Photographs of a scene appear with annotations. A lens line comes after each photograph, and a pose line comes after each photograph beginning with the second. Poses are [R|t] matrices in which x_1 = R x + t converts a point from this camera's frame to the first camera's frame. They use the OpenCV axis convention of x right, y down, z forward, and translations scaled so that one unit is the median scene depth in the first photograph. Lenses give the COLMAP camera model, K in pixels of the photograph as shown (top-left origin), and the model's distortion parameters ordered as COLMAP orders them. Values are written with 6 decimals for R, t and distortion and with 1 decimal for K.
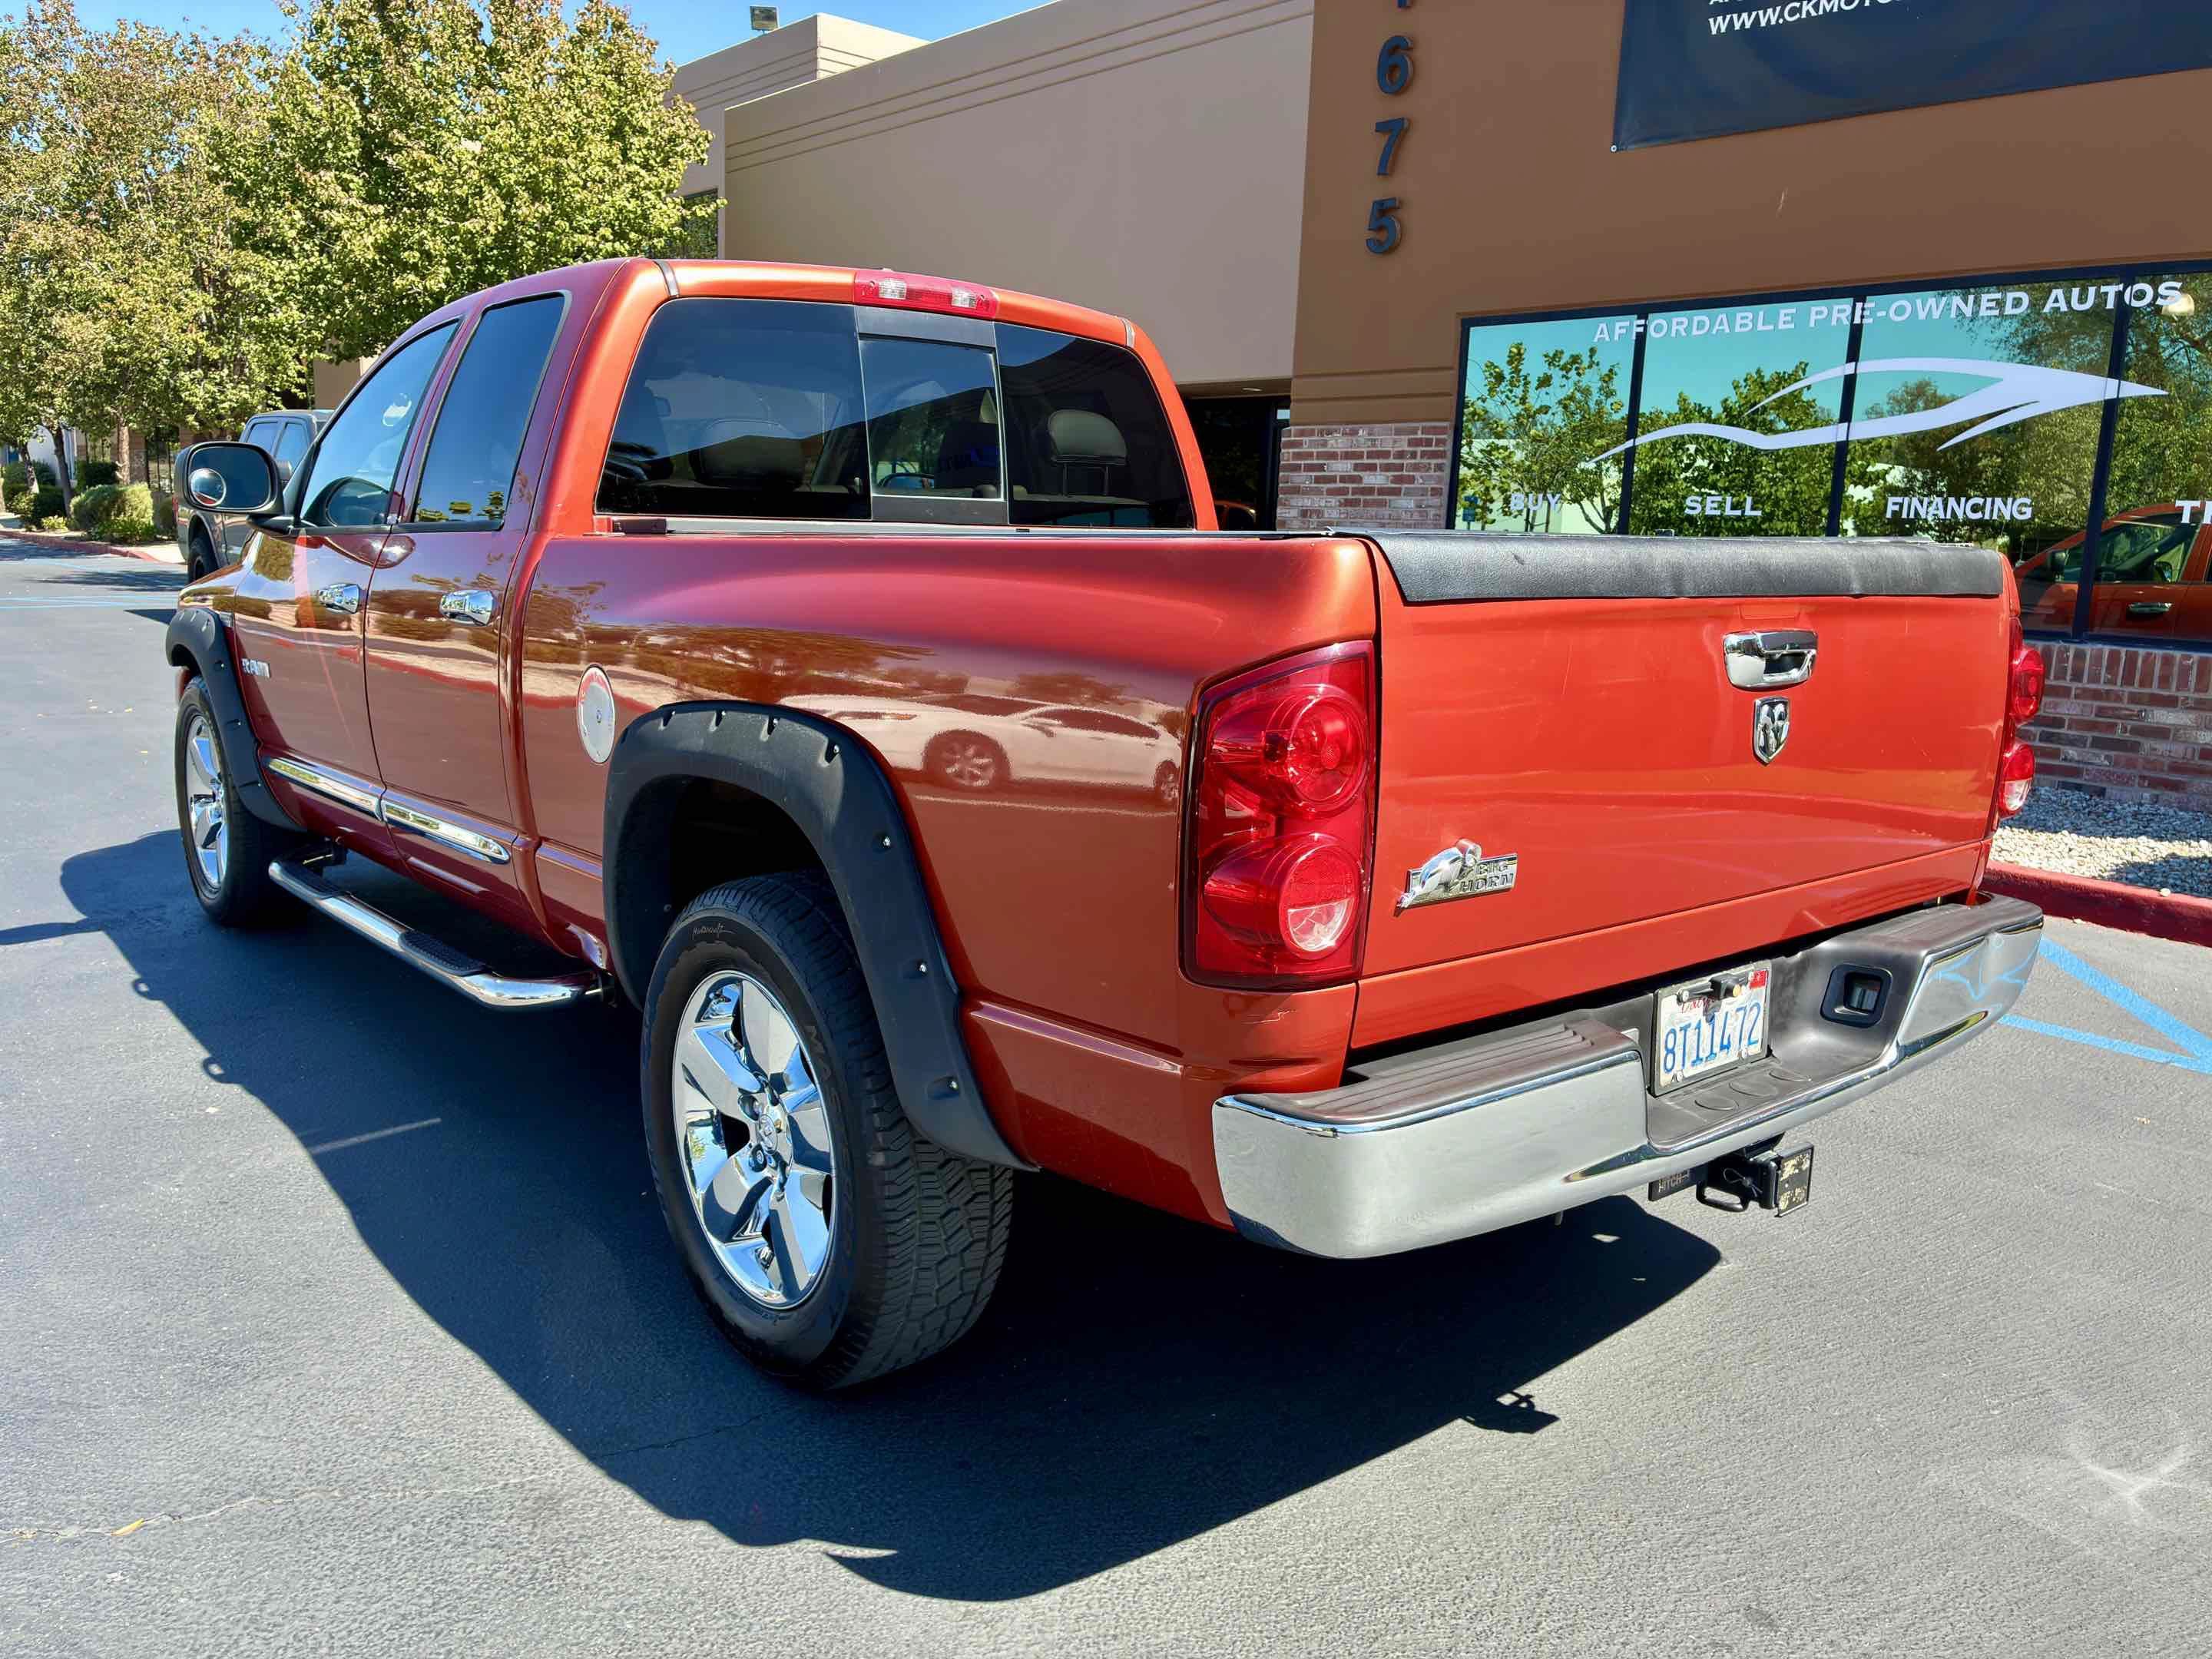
lens RADIAL K [[1710.2, 0, 1106.0], [0, 1710.2, 829.5], [0, 0, 1]] dist [0.003977, 0.005921]
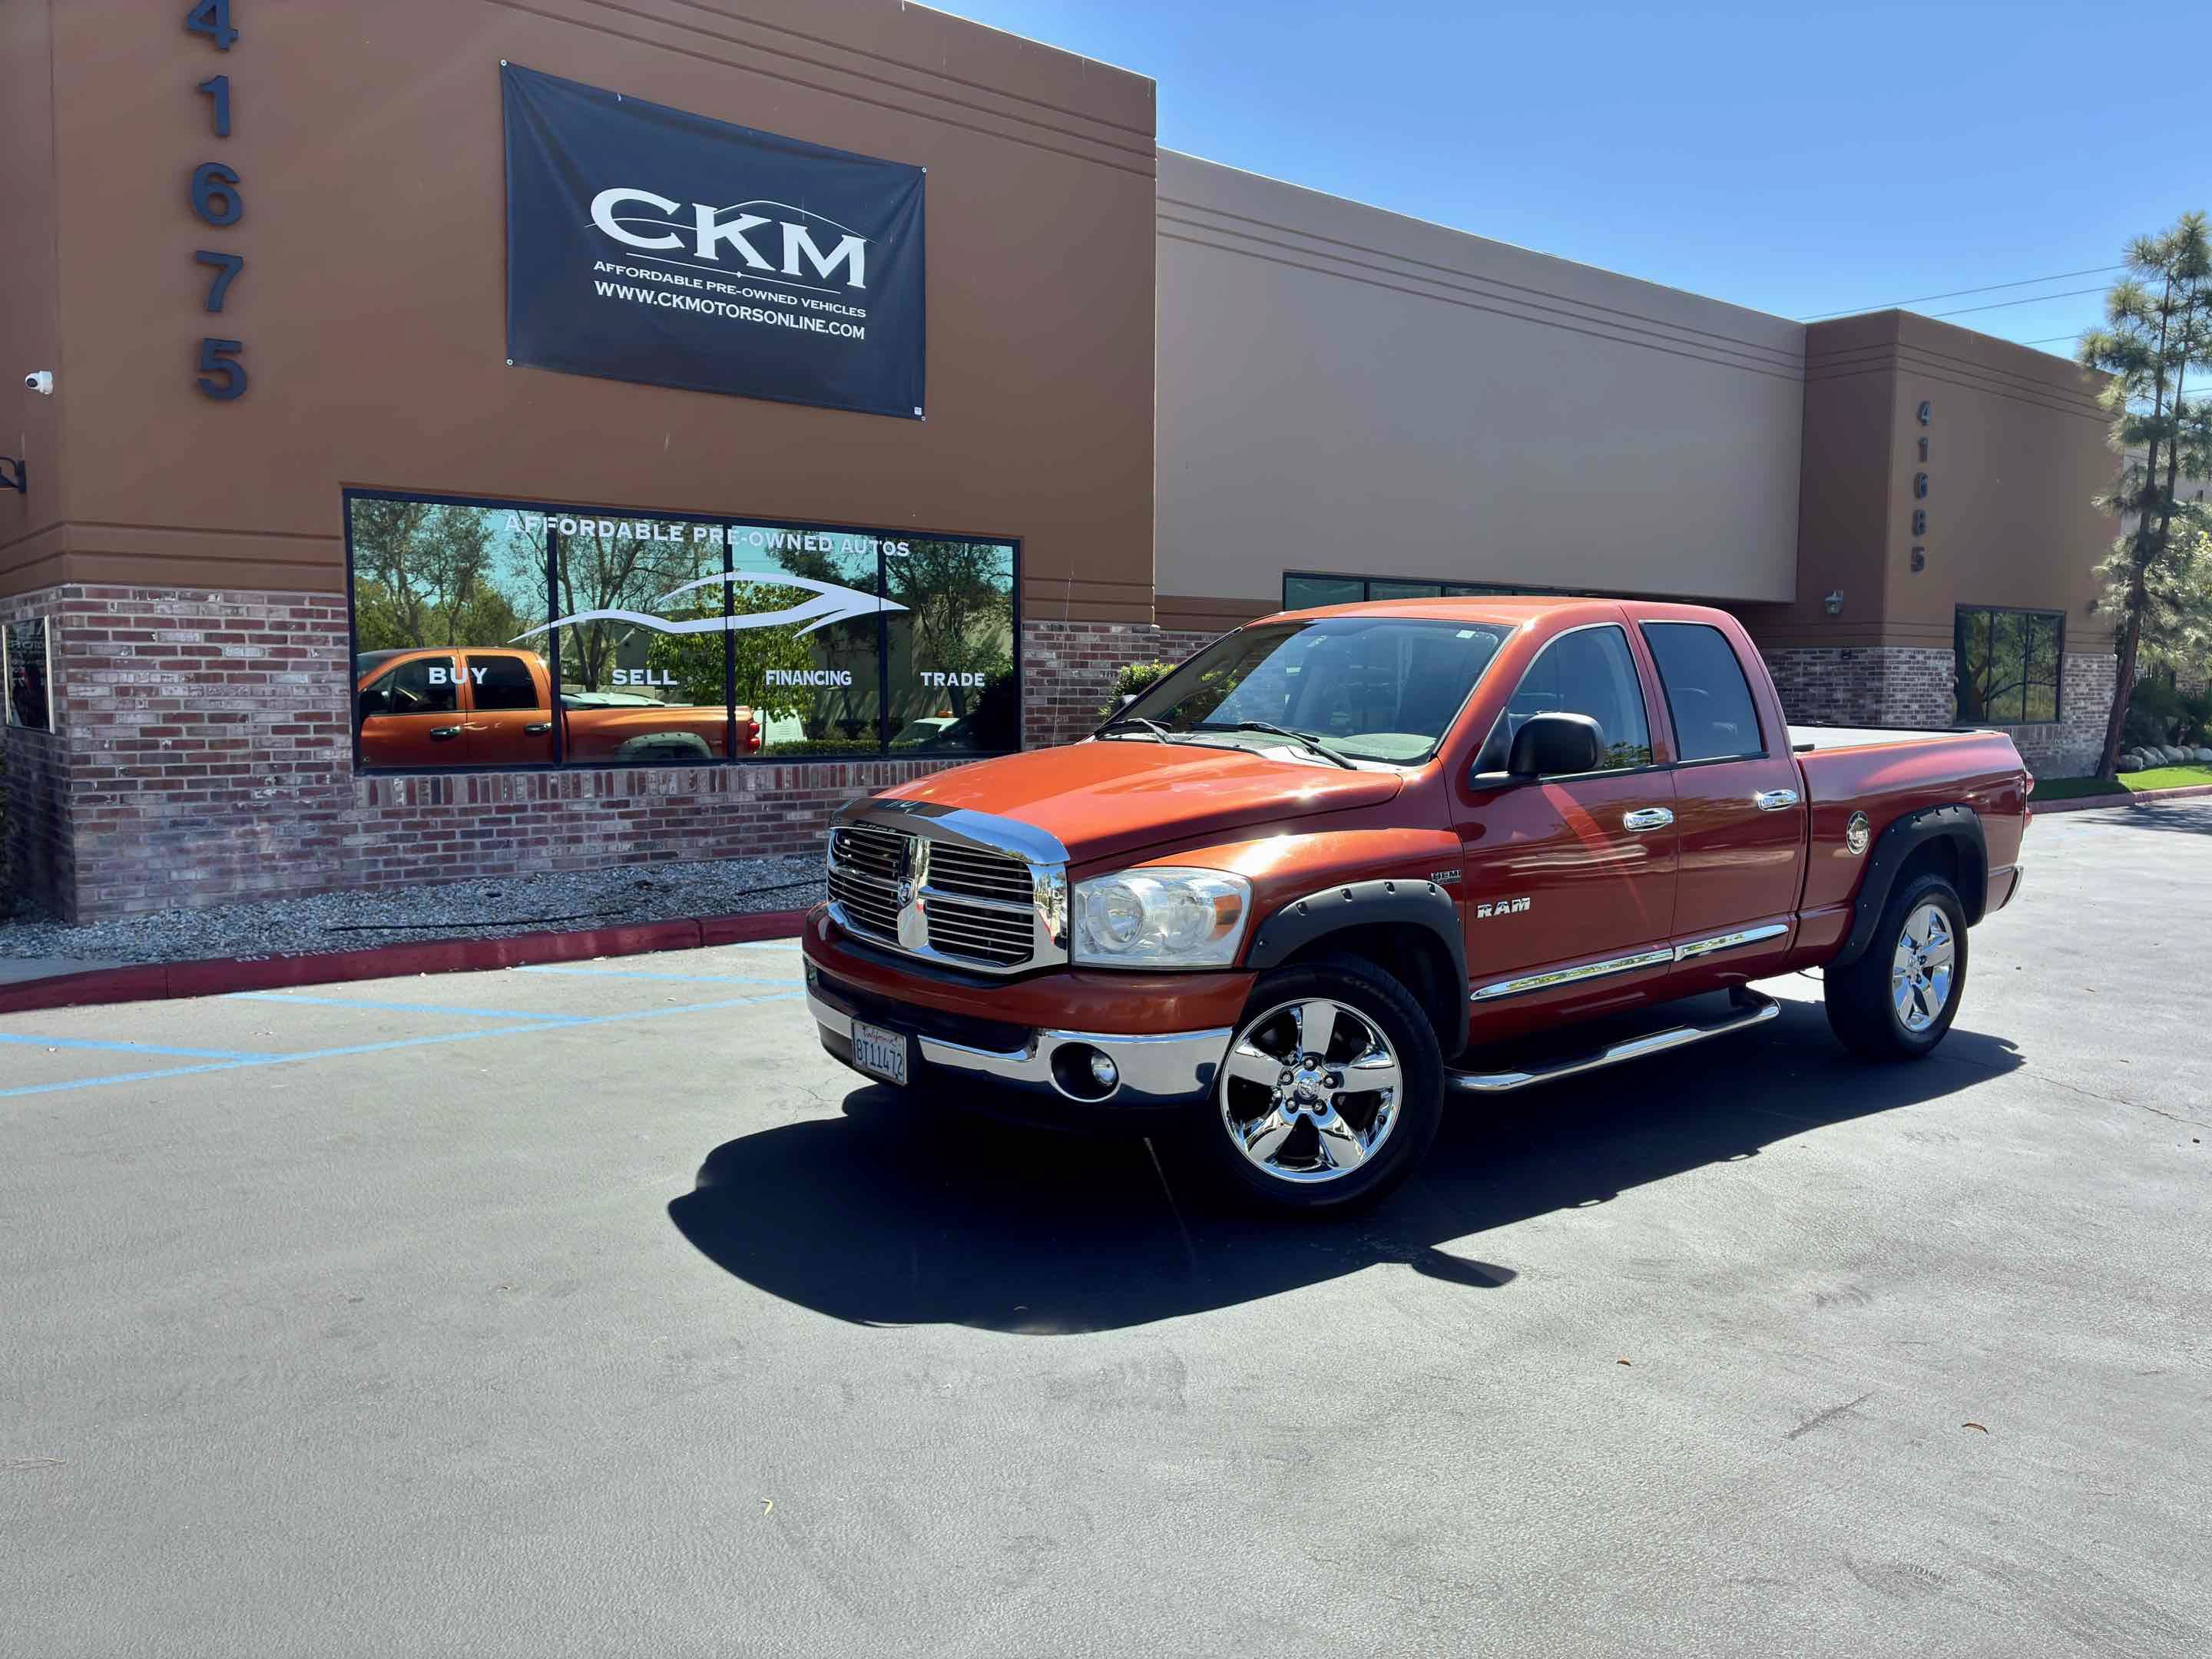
lens RADIAL K [[1681.5, 0, 1094.8], [0, 1681.5, 832.0], [0, 0, 1]] dist [0.082662, -0.084616]
pose [[0.024172, -0.130749, 0.991121, -0.866379], [0.167214, 0.977973, 0.124936, -0.181682], [-0.985624, 0.162710, 0.045502, 0.654858]]
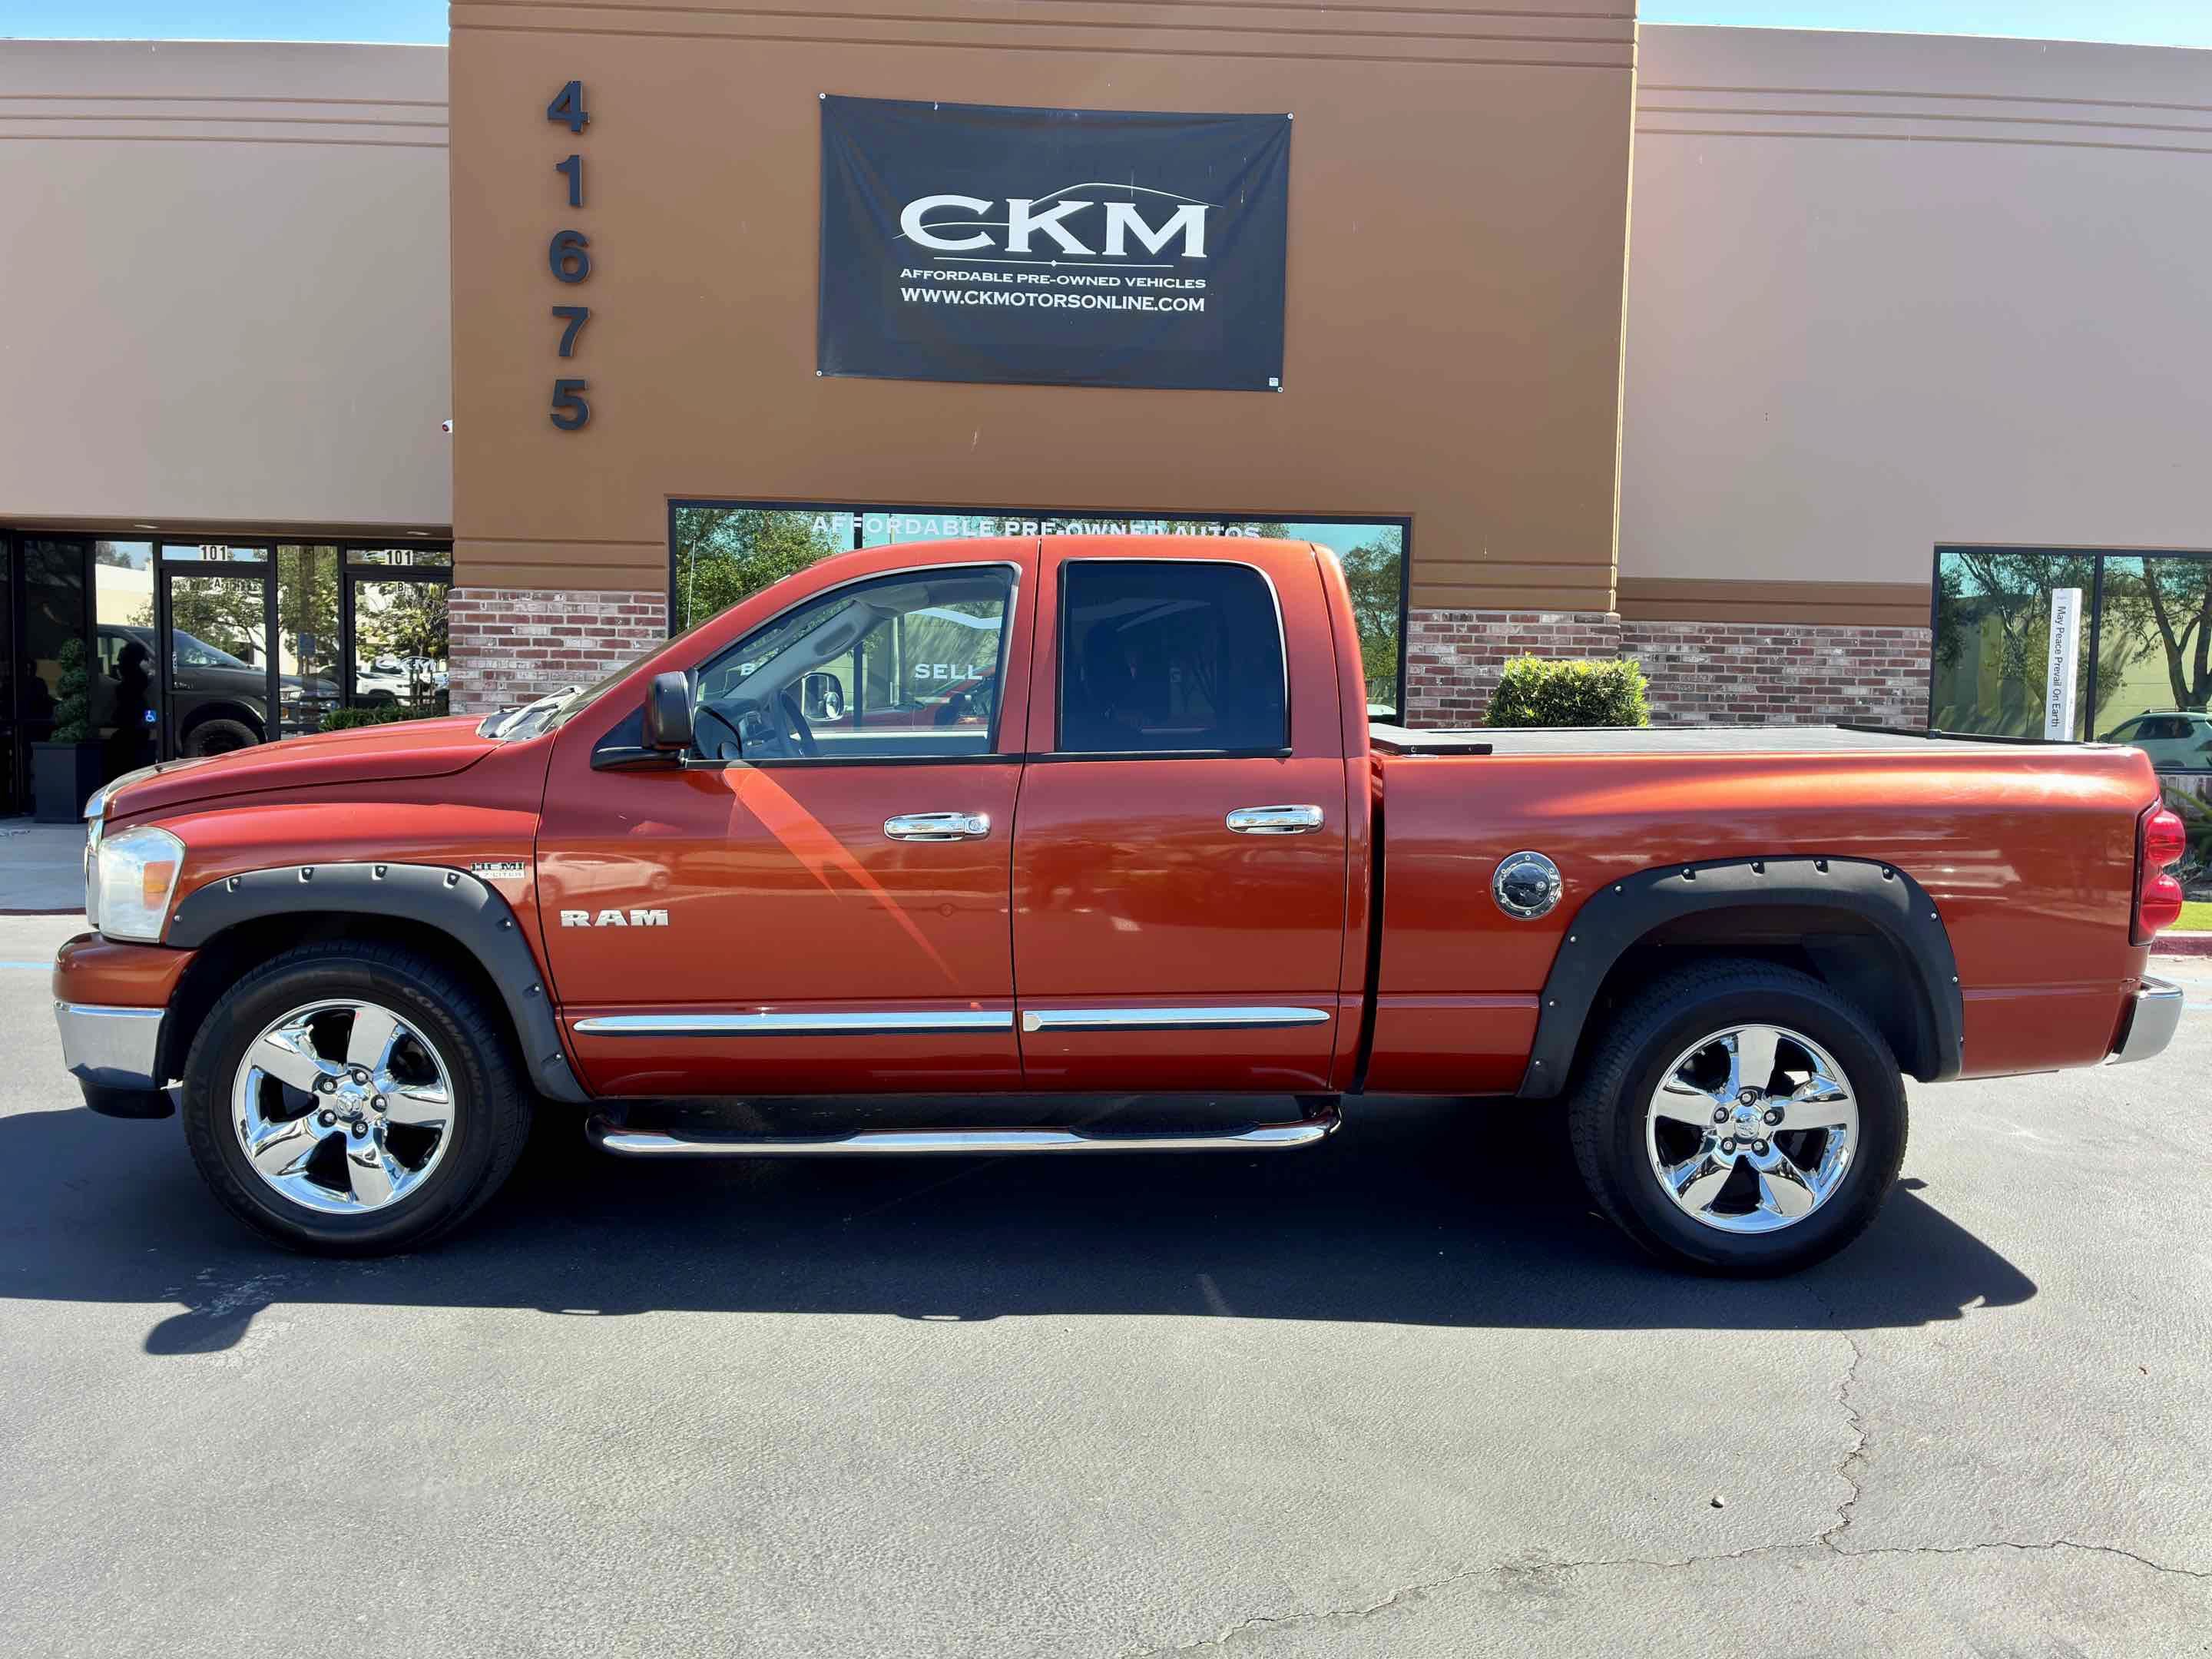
lens RADIAL K [[1725.4, 0, 1140.7], [0, 1725.4, 799.4], [0, 0, 1]] dist [0.054842, -0.083444]
pose [[0.626691, -0.077833, 0.775371, -0.545113], [0.140953, 0.989909, -0.014556, -0.057970], [-0.766414, 0.118413, 0.631338, 0.106899]]
